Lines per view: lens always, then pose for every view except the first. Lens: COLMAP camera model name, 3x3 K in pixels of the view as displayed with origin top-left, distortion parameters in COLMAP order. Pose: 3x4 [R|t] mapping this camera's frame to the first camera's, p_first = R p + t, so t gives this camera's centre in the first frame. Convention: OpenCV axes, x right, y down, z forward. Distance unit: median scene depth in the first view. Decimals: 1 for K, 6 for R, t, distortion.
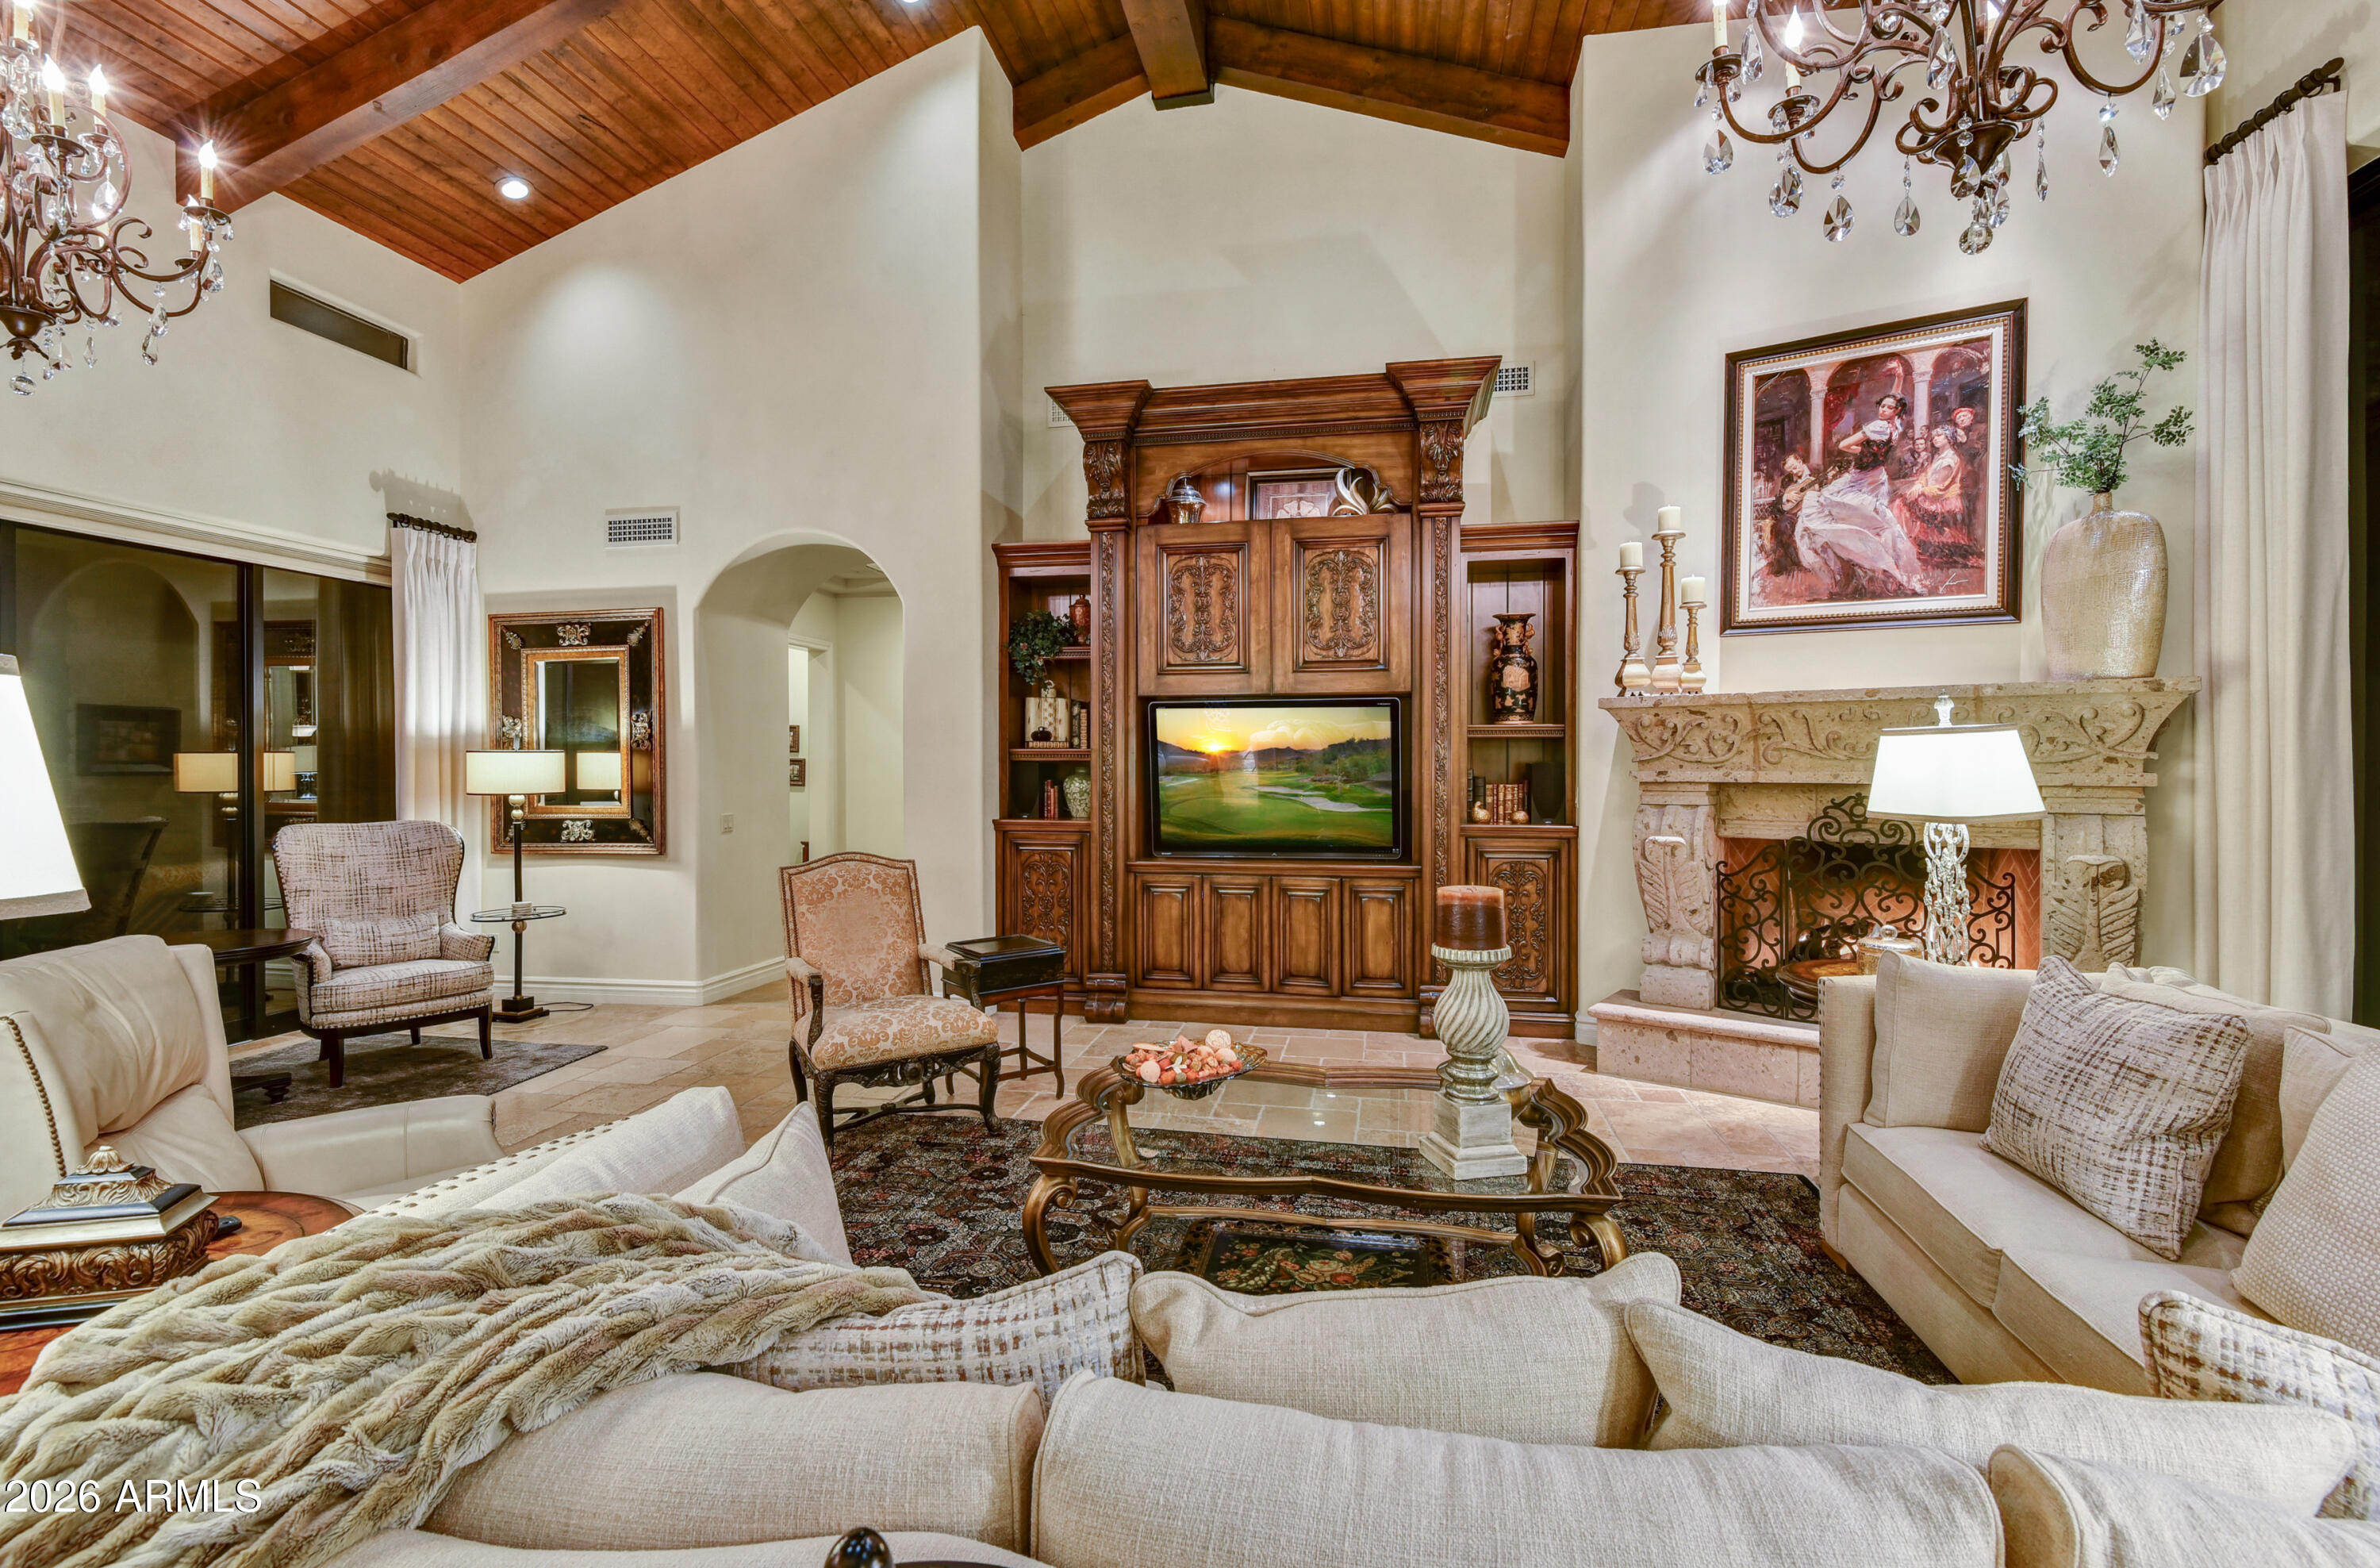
lens RADIAL K [[1084.7, 0, 1165.8], [0, 1084.7, 772.0], [0, 0, 1]] dist [0.003405, -0.004739]
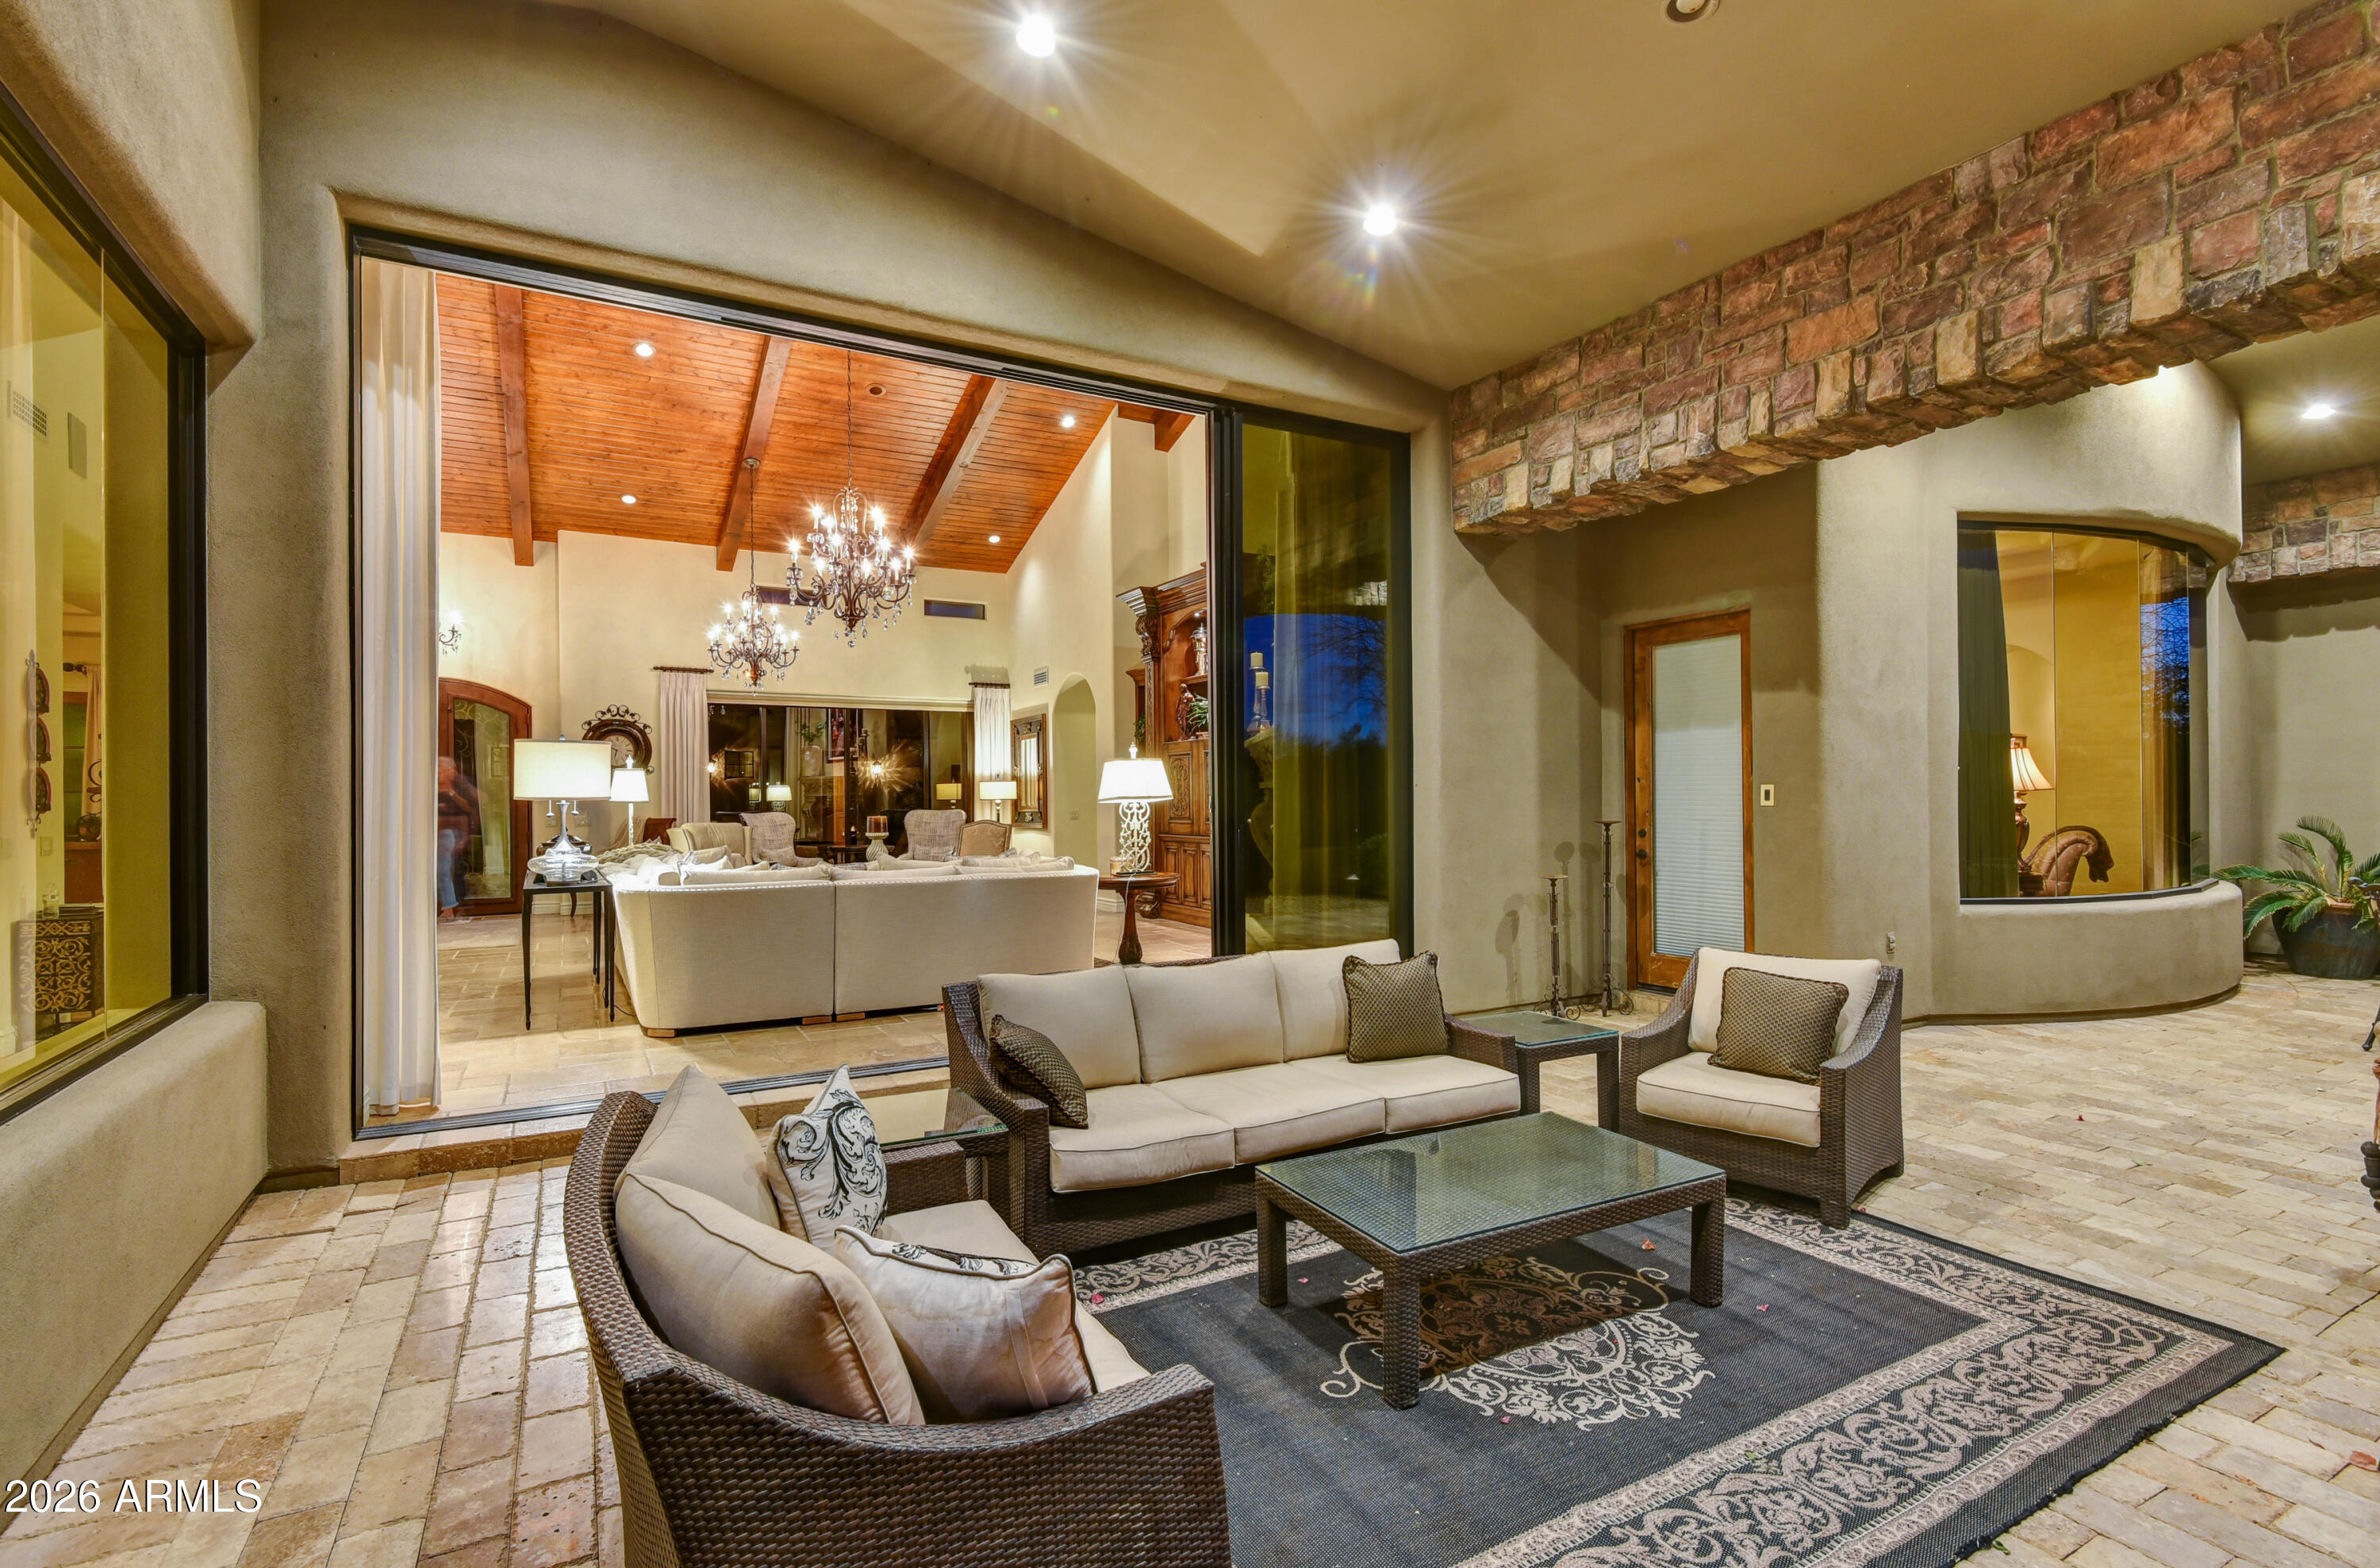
lens RADIAL K [[1084.7, 0, 1189.2], [0, 1084.7, 798.6], [0, 0, 1]] dist [0.003405, -0.004739]
pose [[0.653908, -0.003615, -0.756565, 1.665677], [0.002188, 0.999993, -0.002888, 0.029847], [0.756571, 0.000233, 0.653912, -0.233777]]
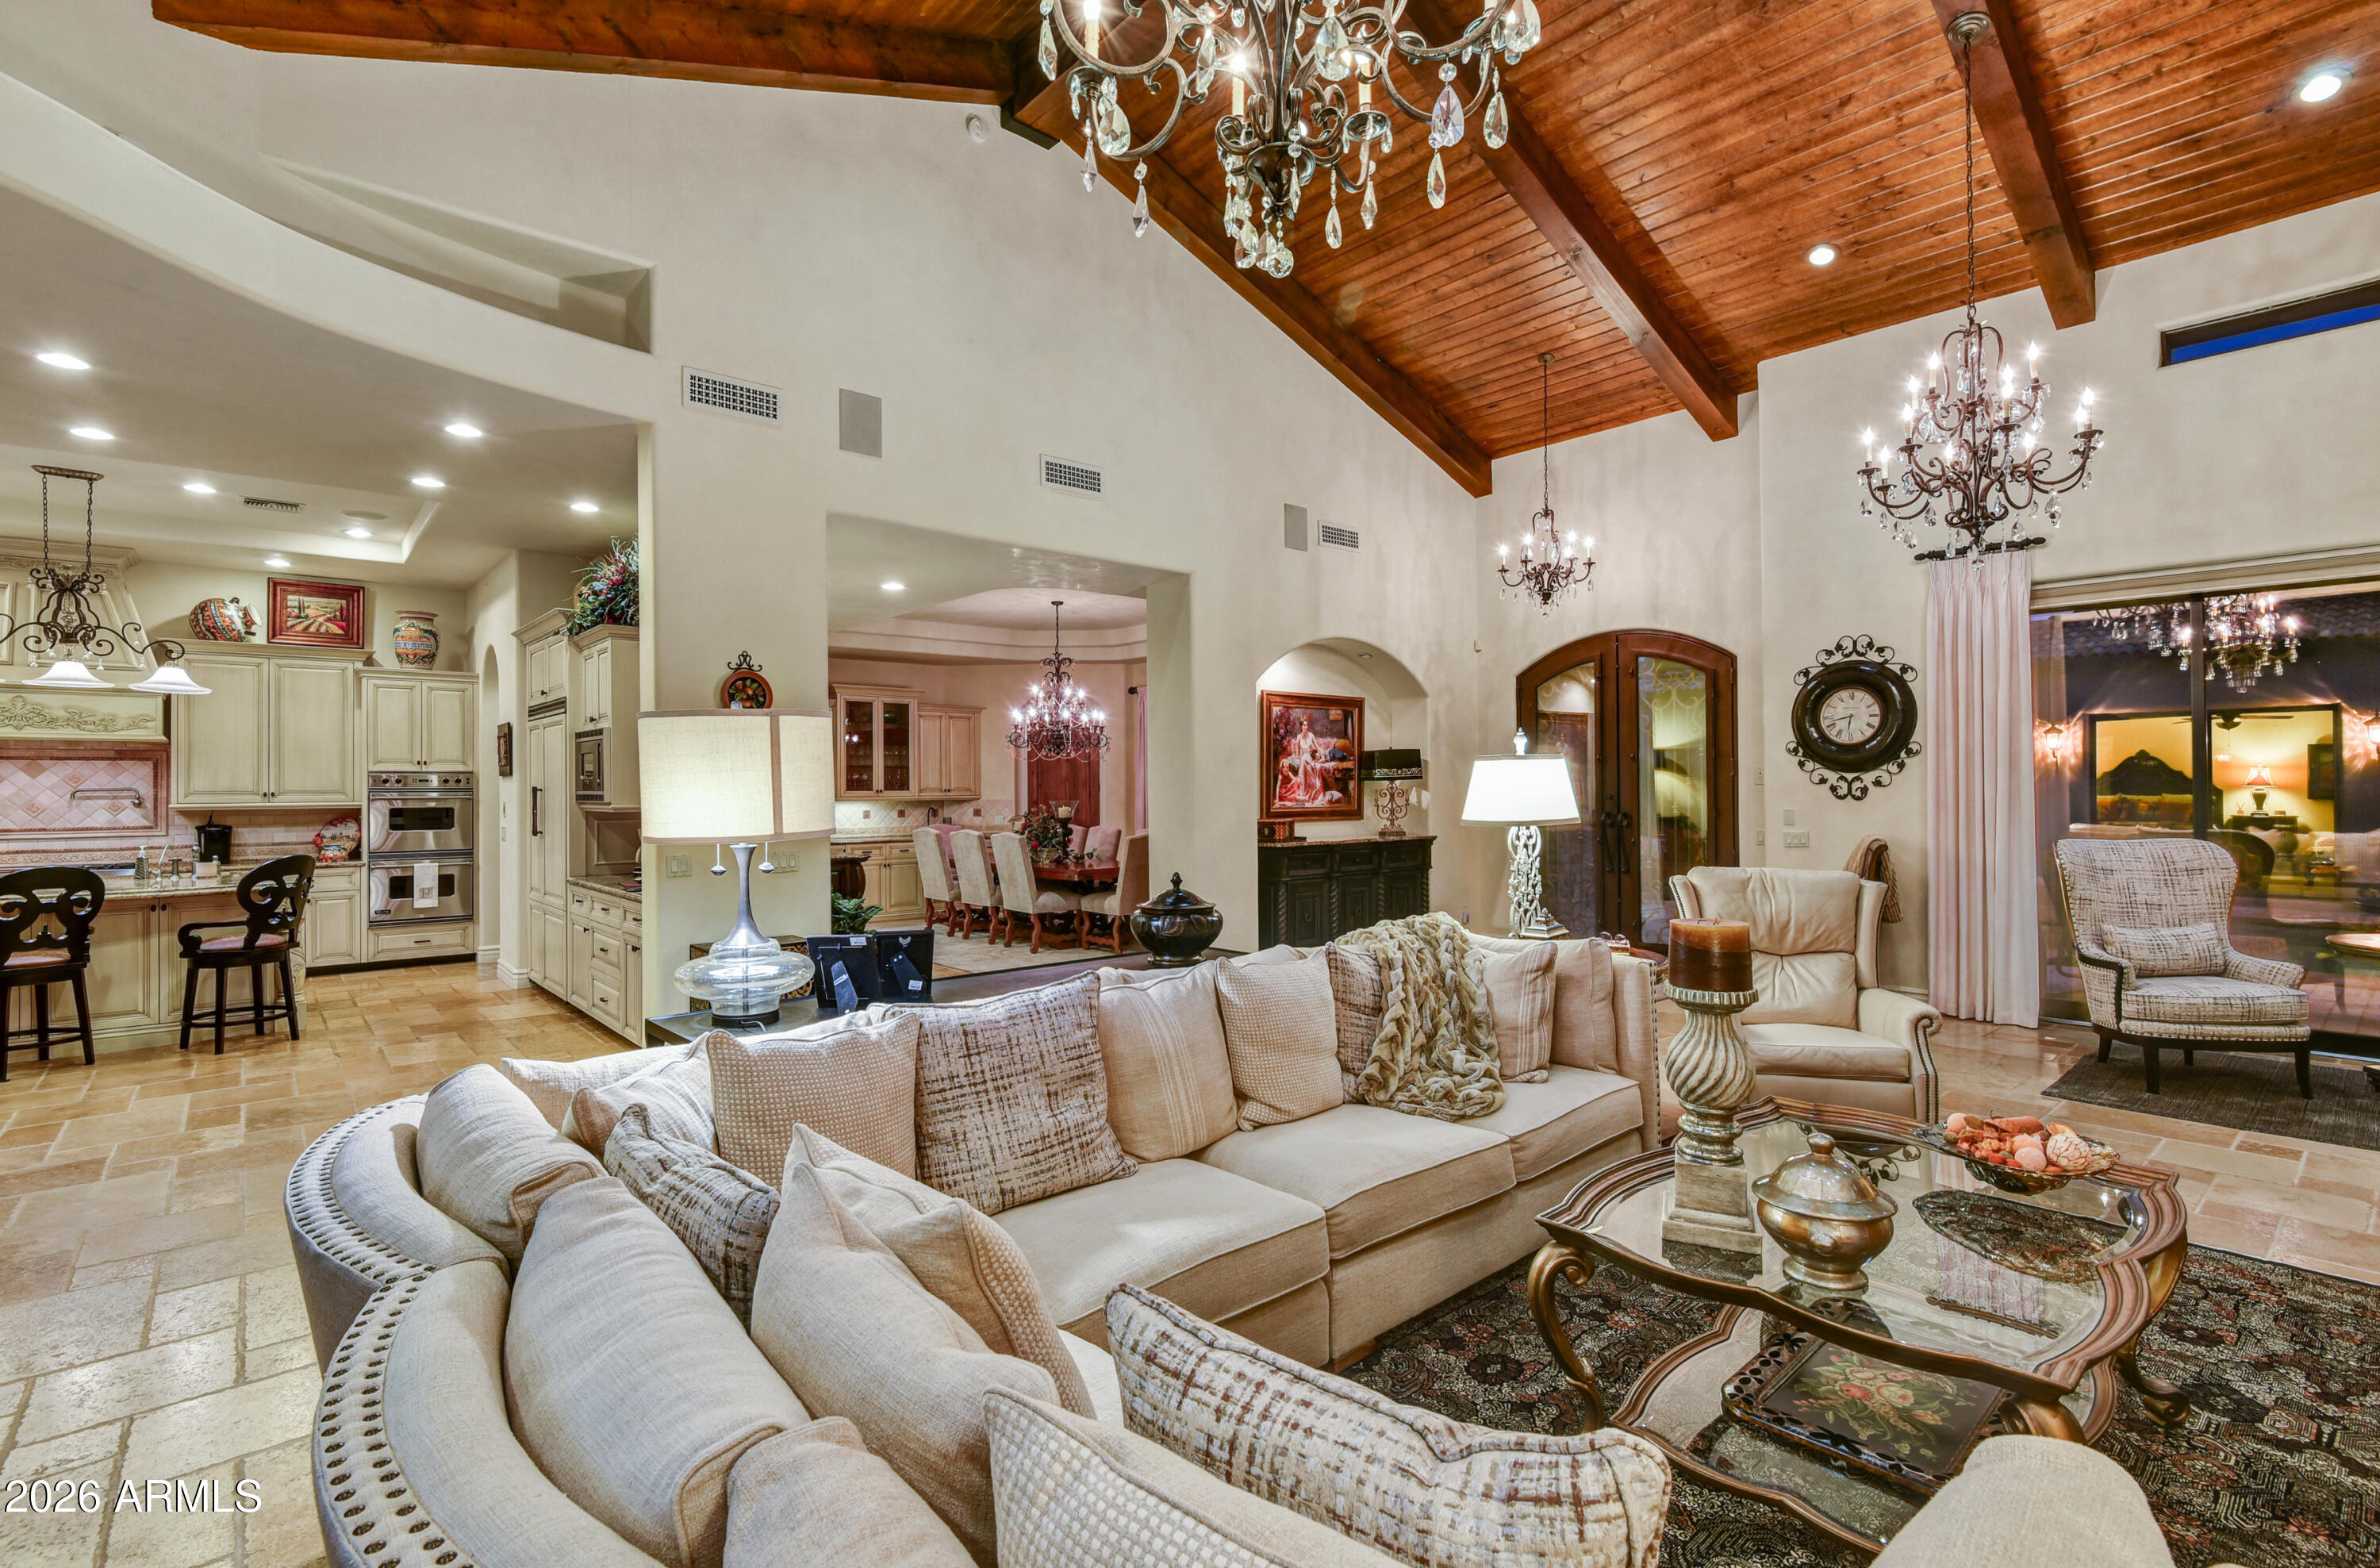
lens RADIAL K [[1084.7, 0, 1183.5], [0, 1084.7, 786.1], [0, 0, 1]] dist [0.003405, -0.004739]
pose [[-0.612686, 0.001096, -0.790326, 0.590173], [-0.000675, 0.999998, 0.001910, -0.001309], [0.790326, 0.001703, -0.612684, 0.567919]]
